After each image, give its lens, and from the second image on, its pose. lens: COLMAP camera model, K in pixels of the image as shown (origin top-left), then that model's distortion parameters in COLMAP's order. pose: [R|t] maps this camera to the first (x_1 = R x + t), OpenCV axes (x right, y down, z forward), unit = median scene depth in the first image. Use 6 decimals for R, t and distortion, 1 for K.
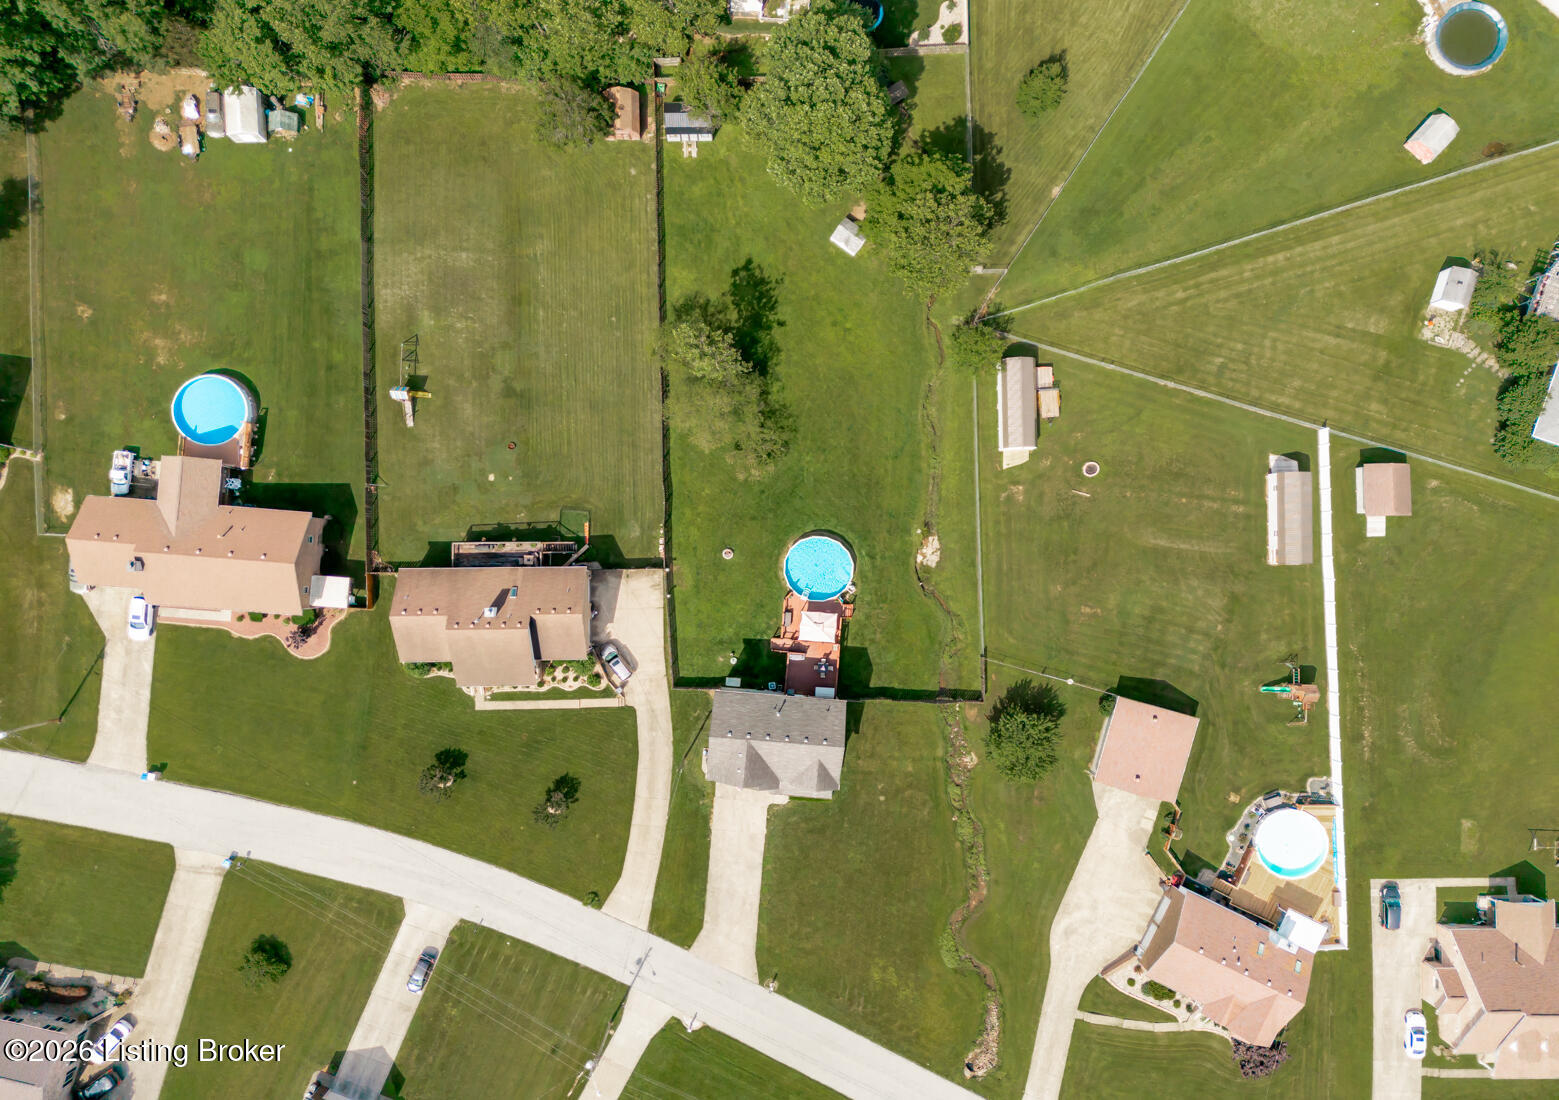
lens RADIAL K [[1120.9, 0, 789.0], [0, 1120.9, 537.4], [0, 0, 1]] dist [0.034955, -0.019855]
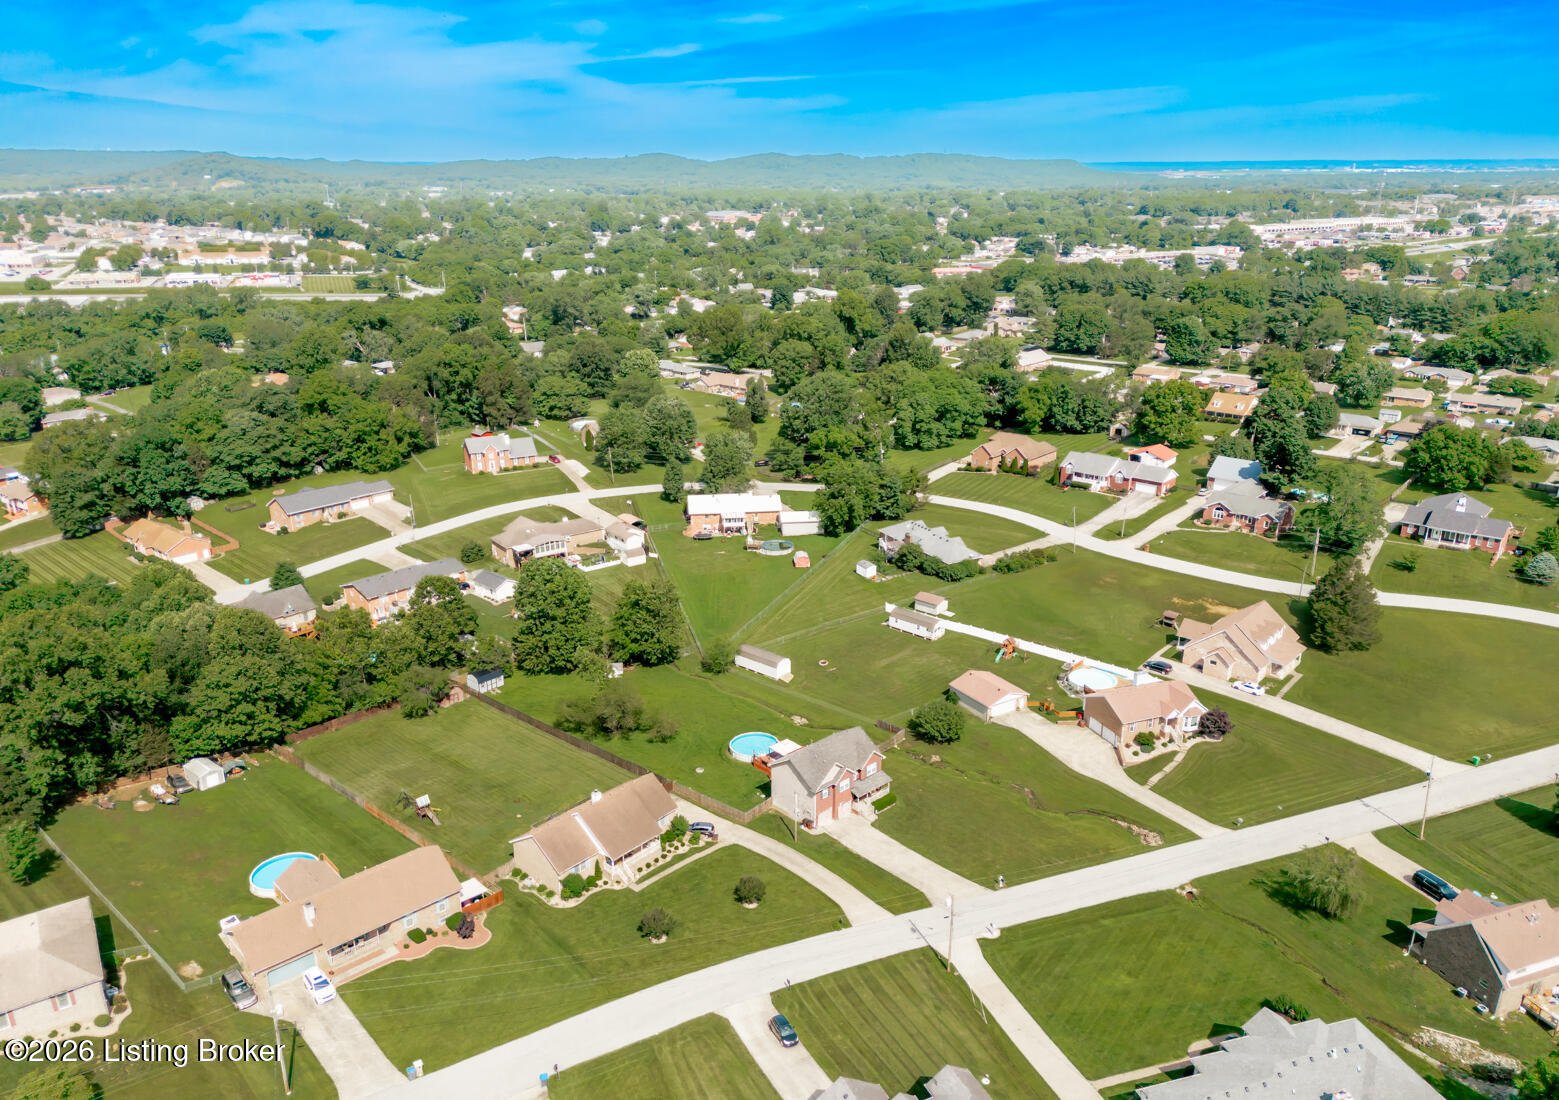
lens RADIAL K [[1120.9, 0, 770.3], [0, 1120.9, 546.7], [0, 0, 1]] dist [0.034955, -0.019855]
pose [[0.665925, -0.243046, 0.705318, -0.896920], [0.746018, 0.218650, -0.629007, 0.880198], [-0.001340, 0.945051, 0.326921, 0.313703]]
